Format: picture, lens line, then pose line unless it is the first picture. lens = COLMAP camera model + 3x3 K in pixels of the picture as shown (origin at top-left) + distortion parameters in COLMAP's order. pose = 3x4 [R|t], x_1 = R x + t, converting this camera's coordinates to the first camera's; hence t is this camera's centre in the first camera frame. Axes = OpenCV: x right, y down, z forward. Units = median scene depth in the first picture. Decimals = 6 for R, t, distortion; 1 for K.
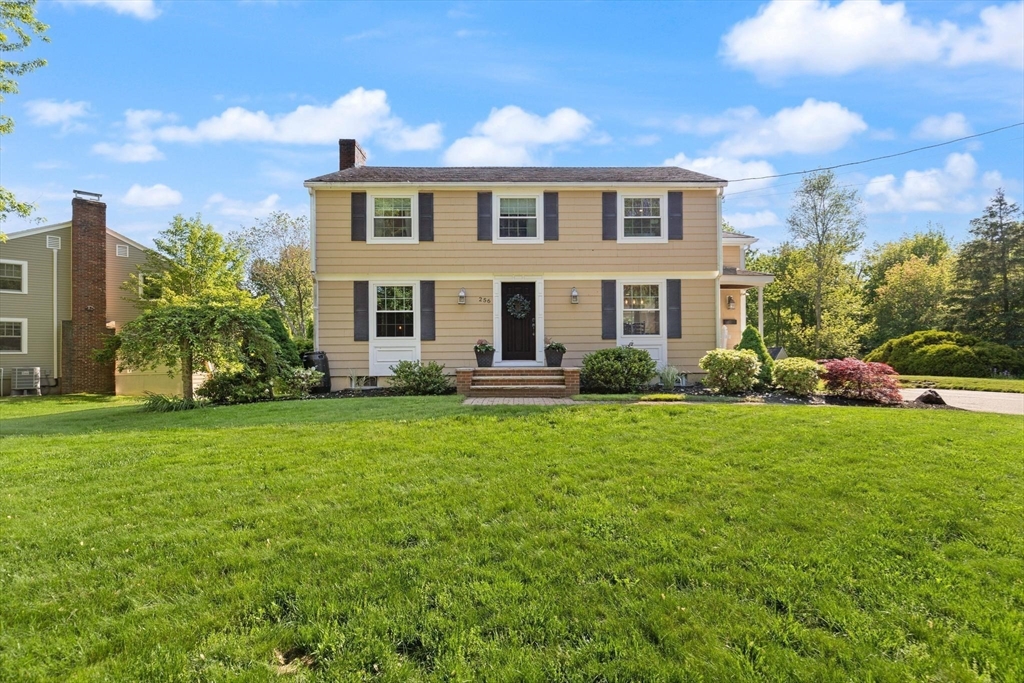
lens RADIAL K [[465.5, 0, 511.5], [0, 465.5, 336.3], [0, 0, 1]] dist [0.000503, -0.000425]
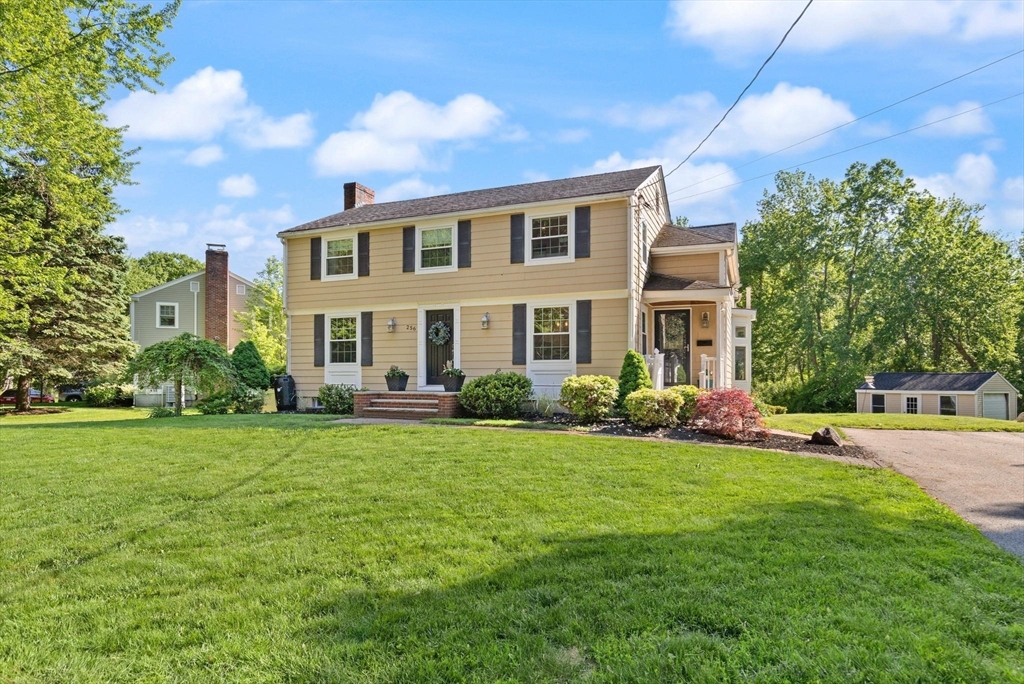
lens RADIAL K [[561.7, 0, 513.4], [0, 561.7, 350.4], [0, 0, 1]] dist [0.002972, 0.000625]
pose [[0.921549, -0.011976, -0.388077, 0.656273], [0.006506, 0.999860, -0.015405, -0.005526], [0.388207, 0.011672, 0.921498, -0.088249]]
